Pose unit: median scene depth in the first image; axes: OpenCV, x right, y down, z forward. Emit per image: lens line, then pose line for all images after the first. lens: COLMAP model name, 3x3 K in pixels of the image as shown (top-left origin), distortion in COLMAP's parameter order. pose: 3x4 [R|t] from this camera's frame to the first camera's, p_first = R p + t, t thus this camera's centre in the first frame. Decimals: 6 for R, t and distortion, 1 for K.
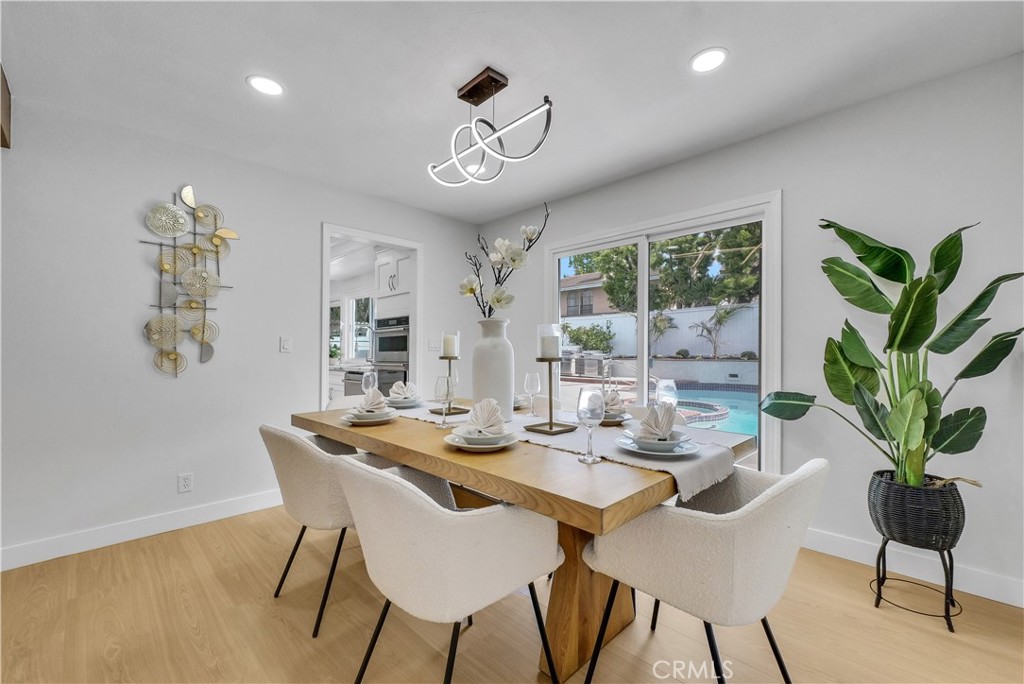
lens RADIAL K [[419.9, 0, 519.4], [0, 419.9, 346.2], [0, 0, 1]] dist [0.000876, -0.000044]
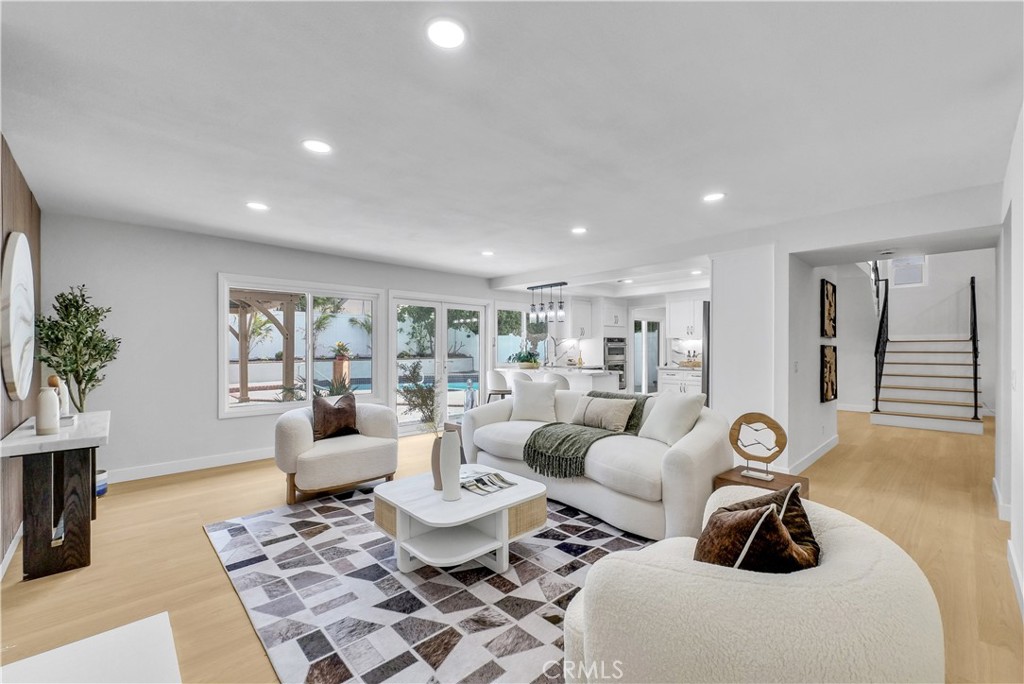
lens RADIAL K [[419.9, 0, 517.5], [0, 419.9, 347.5], [0, 0, 1]] dist [0.000876, -0.000044]
pose [[0.036896, 0.005666, 0.999303, -0.666865], [-0.012945, 0.999903, -0.005191, -0.001897], [-0.999235, -0.012744, 0.036966, 0.408118]]
